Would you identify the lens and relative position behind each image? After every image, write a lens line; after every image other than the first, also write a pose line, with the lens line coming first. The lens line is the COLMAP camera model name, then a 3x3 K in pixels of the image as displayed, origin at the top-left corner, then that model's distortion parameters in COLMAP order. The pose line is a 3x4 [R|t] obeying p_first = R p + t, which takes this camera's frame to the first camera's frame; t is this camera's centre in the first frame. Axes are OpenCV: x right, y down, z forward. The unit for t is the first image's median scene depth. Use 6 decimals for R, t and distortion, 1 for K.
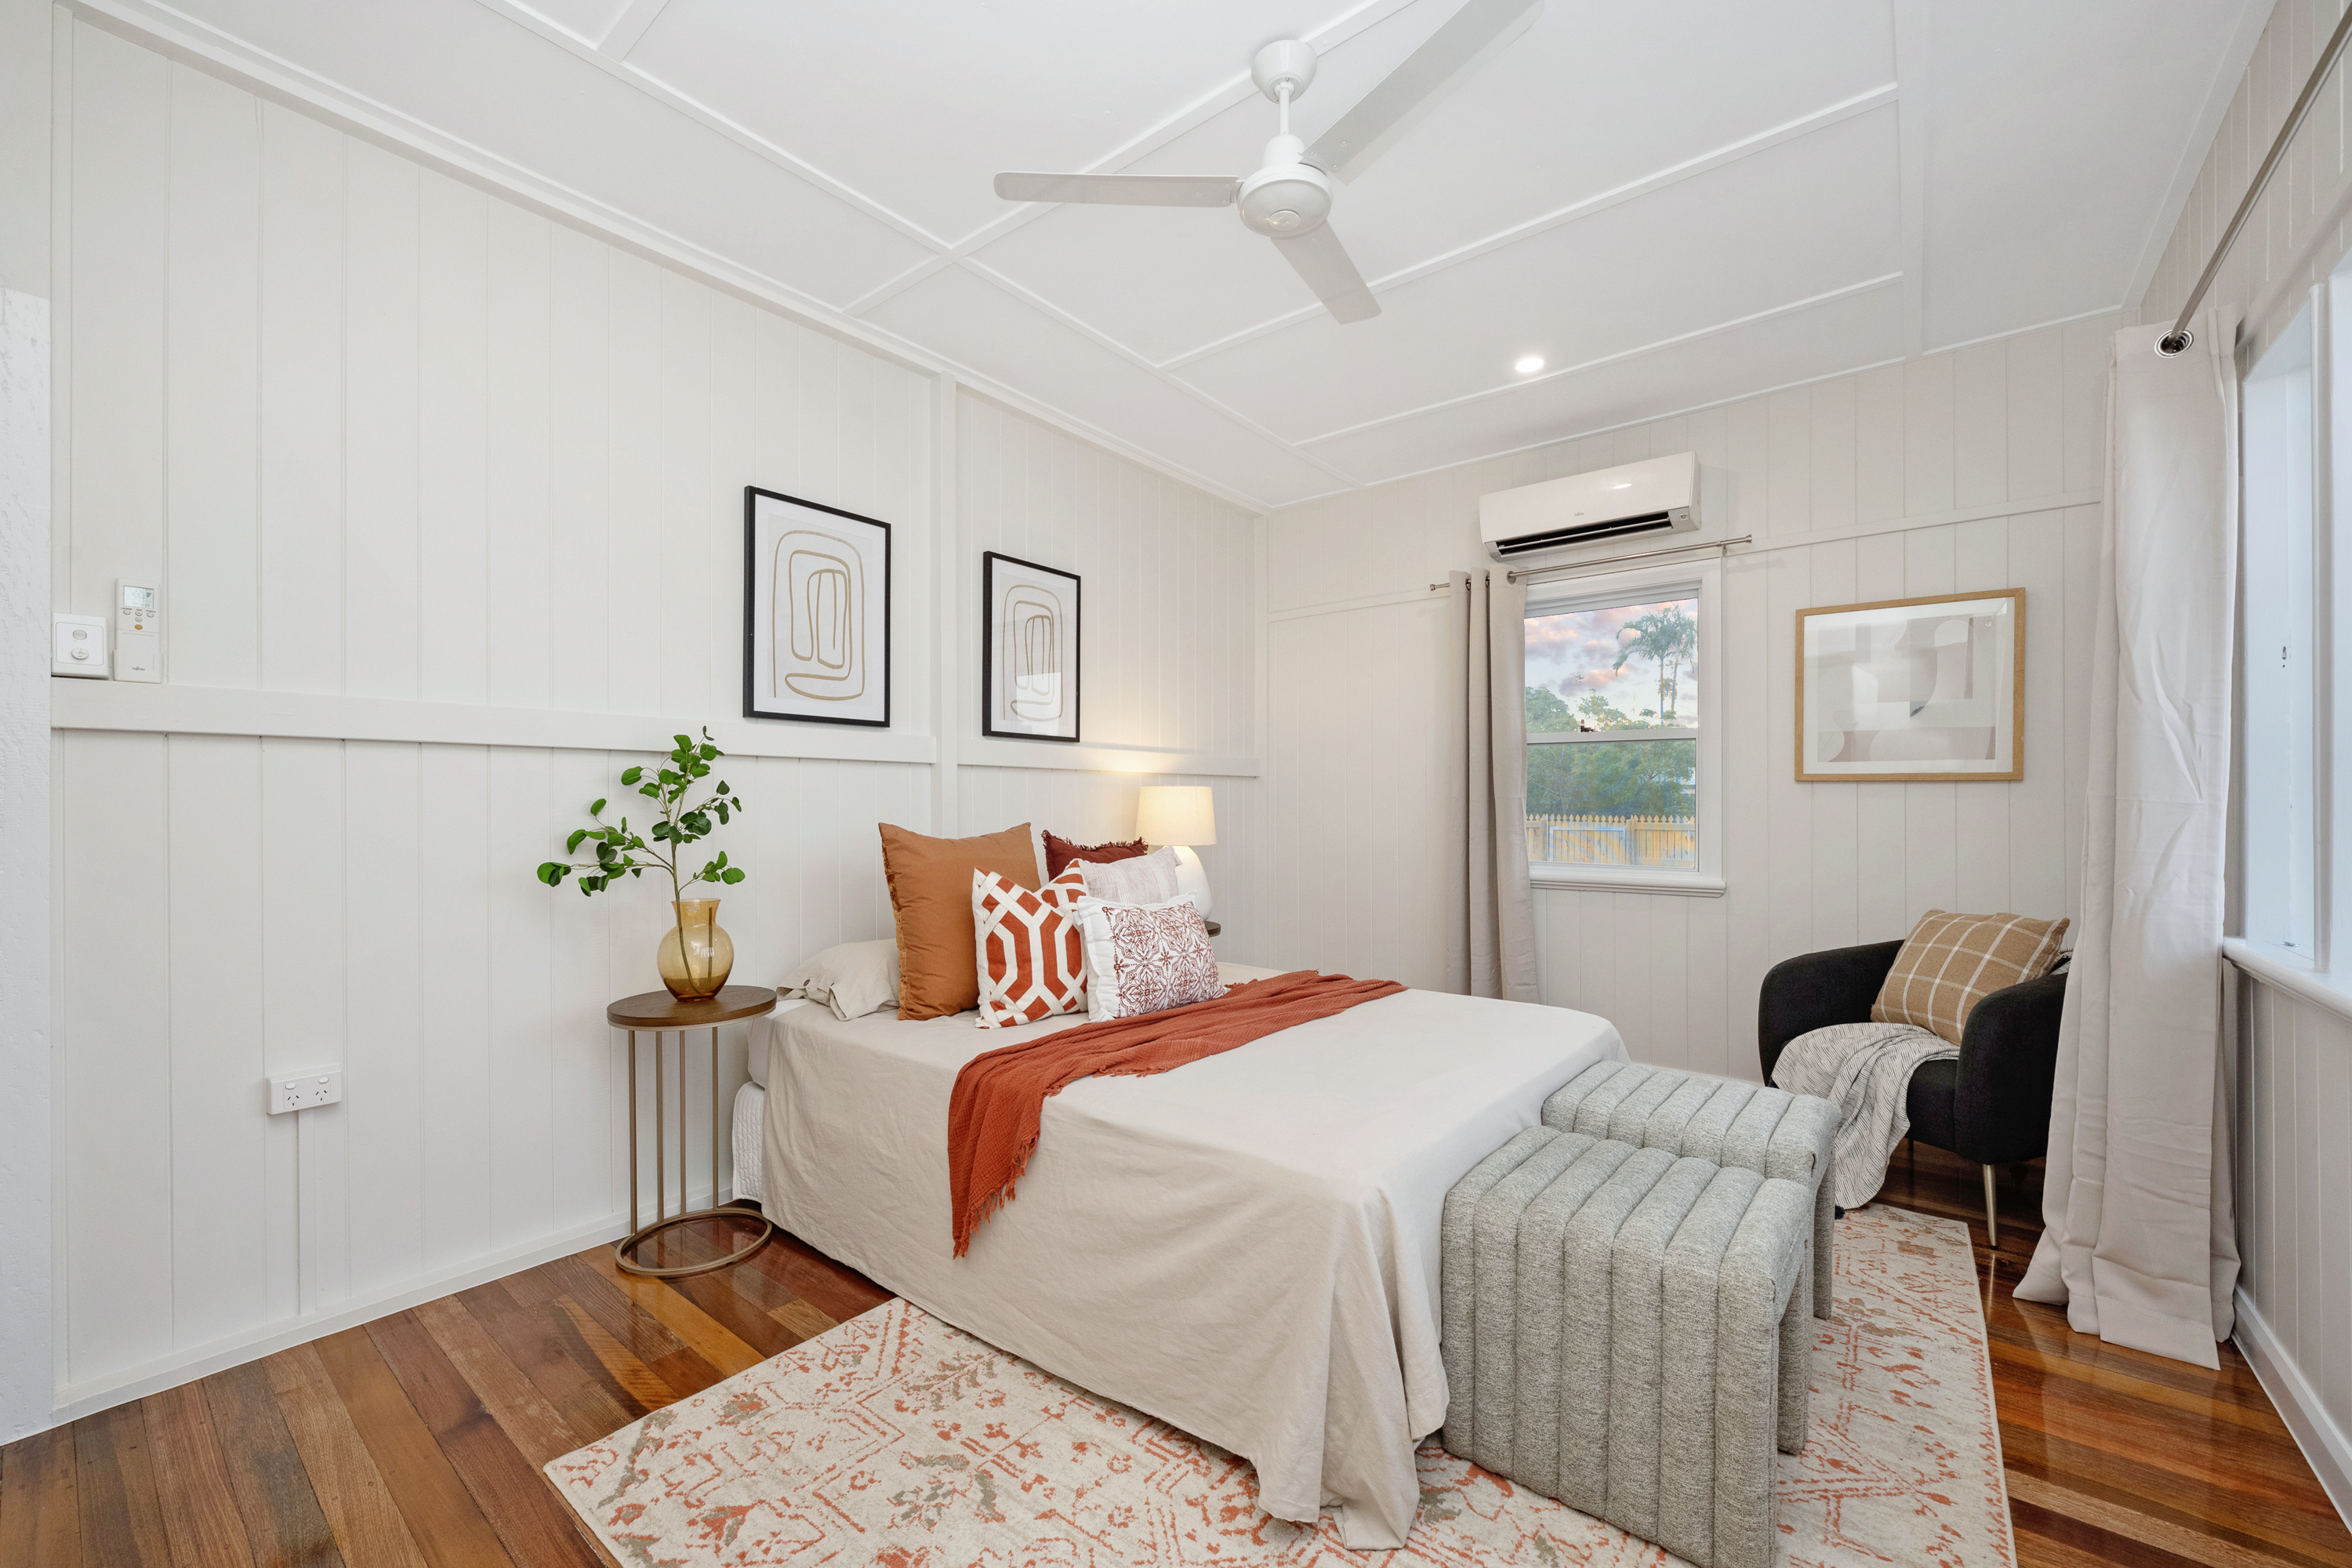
lens RADIAL K [[942.6, 0, 1175.0], [0, 942.6, 801.0], [0, 0, 1]] dist [-0.002153, -0.000068]
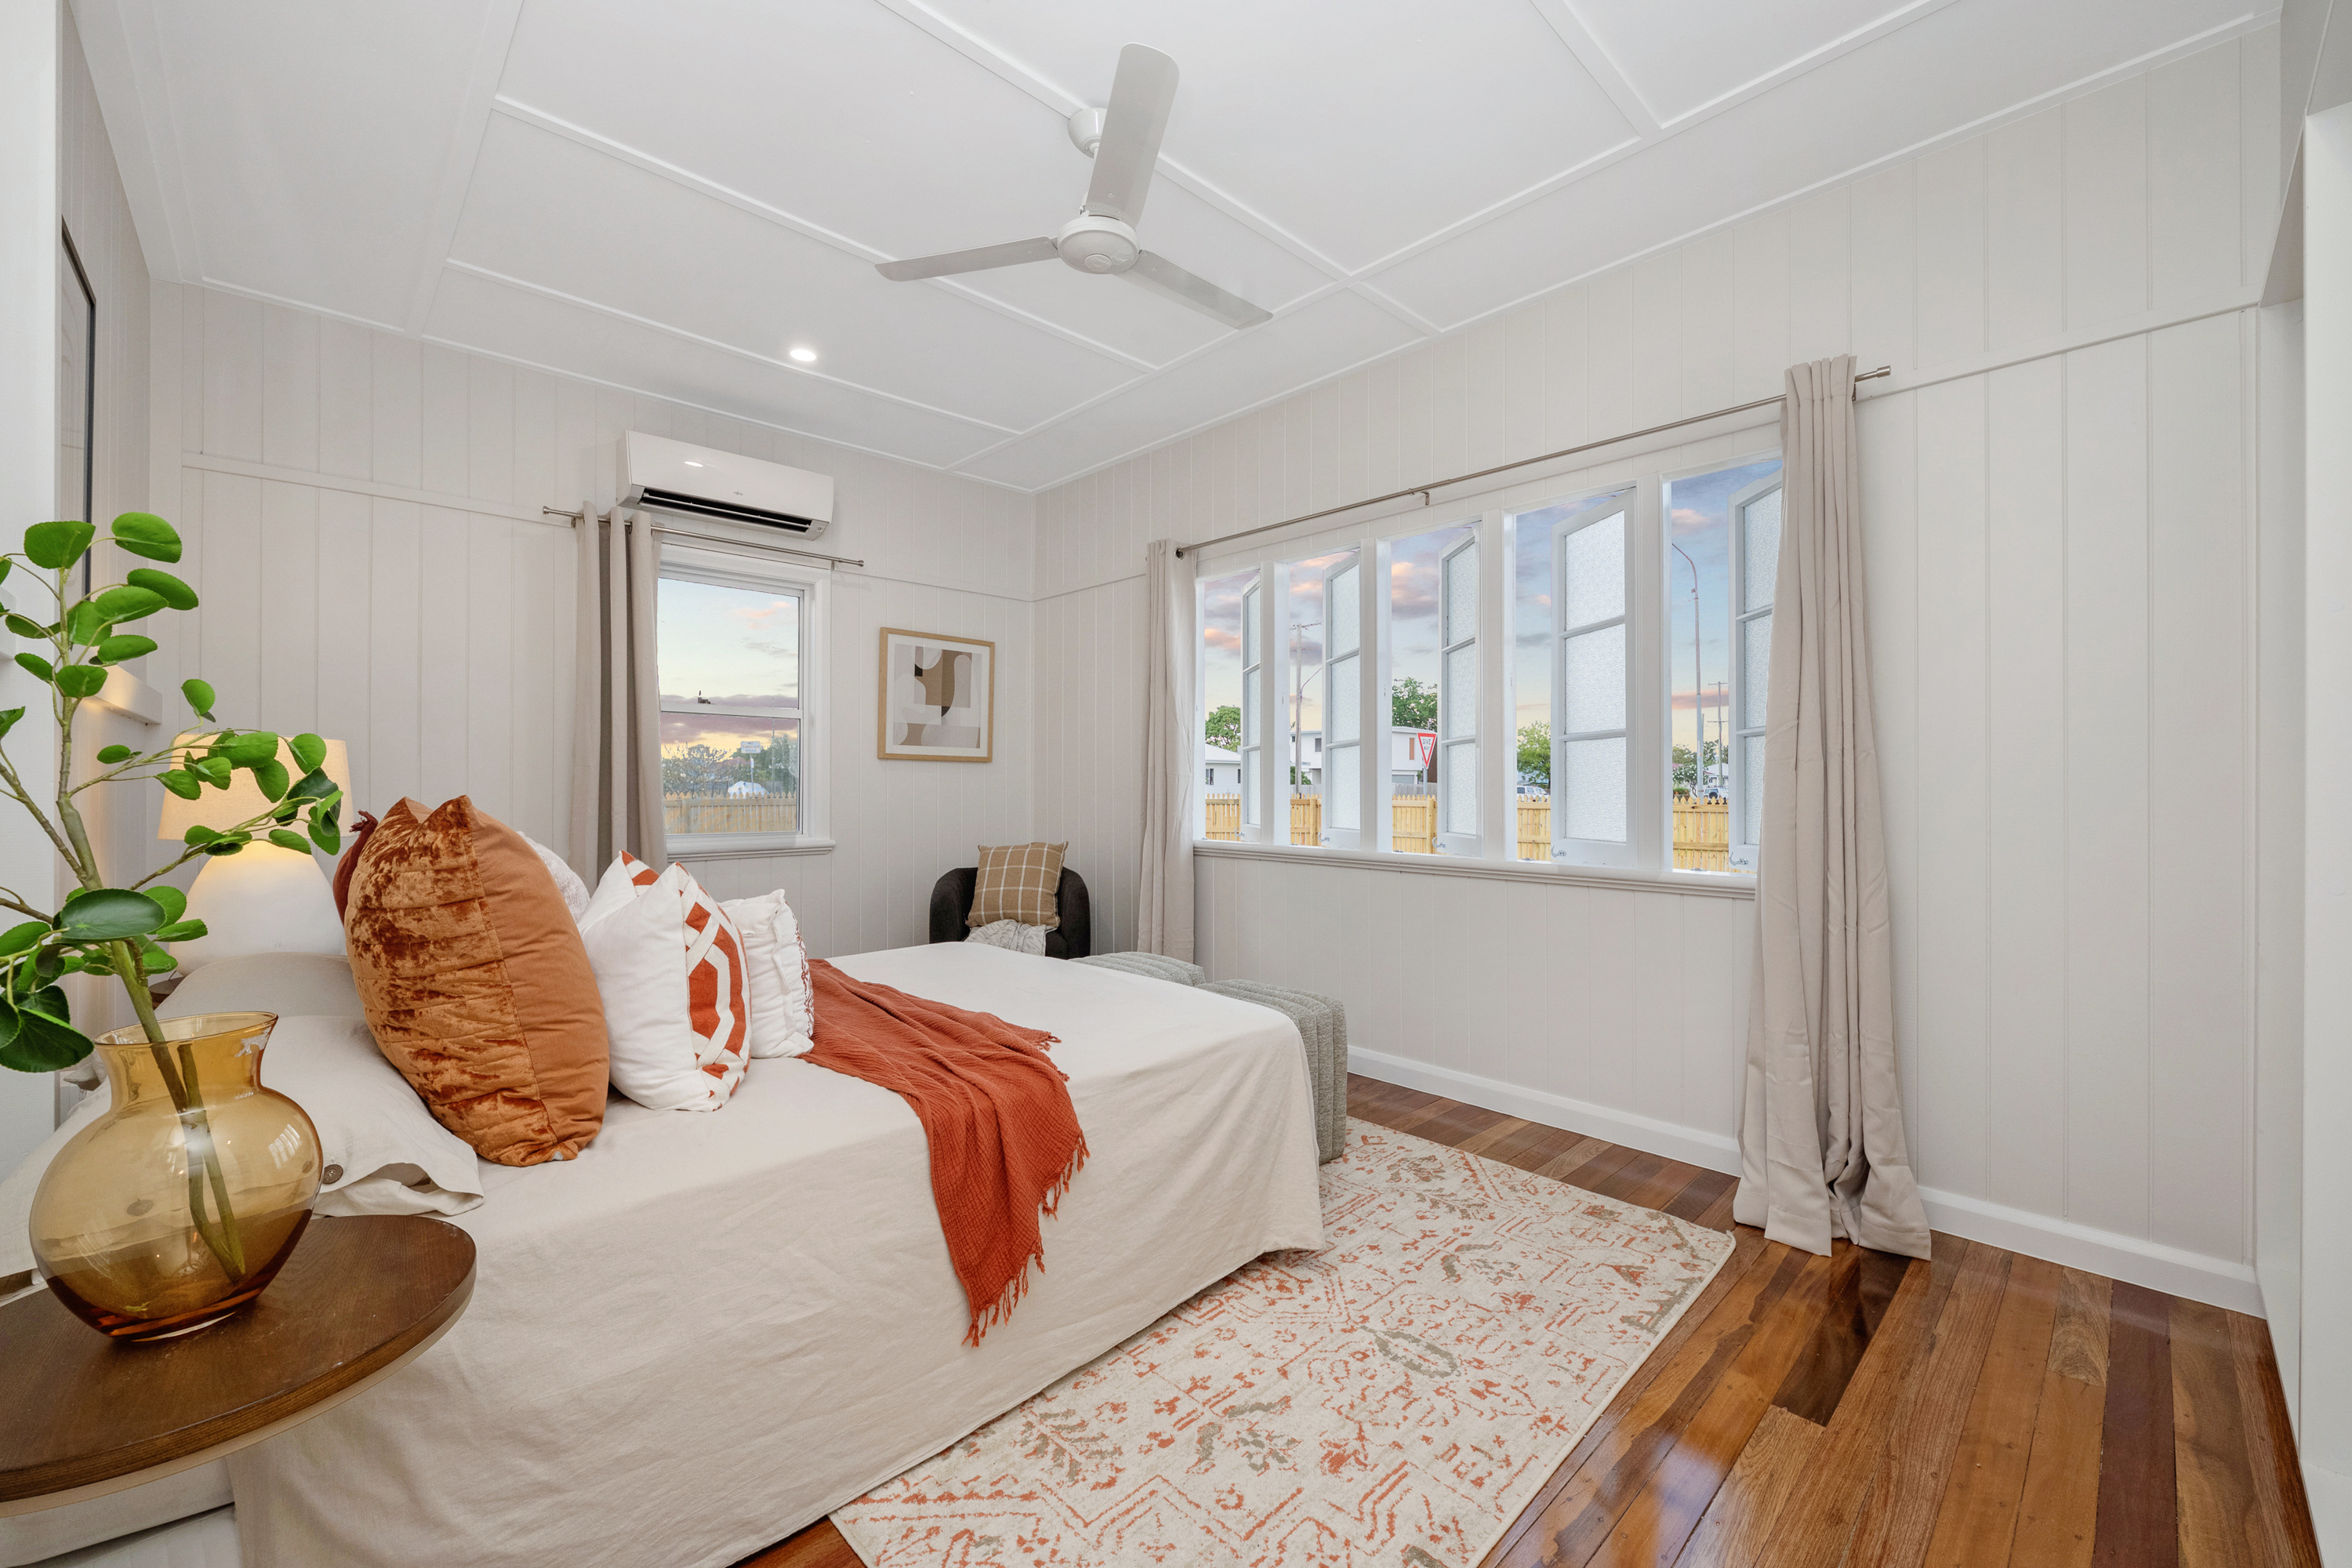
lens RADIAL K [[929.5, 0, 1176.0], [0, 929.5, 784.0], [0, 0, 1]] dist [-0.002110, 0.000357]
pose [[0.130826, -0.000688, 0.991405, -0.969082], [-0.004039, 0.999991, 0.001227, 0.018937], [-0.991397, -0.004165, 0.130822, 0.734725]]
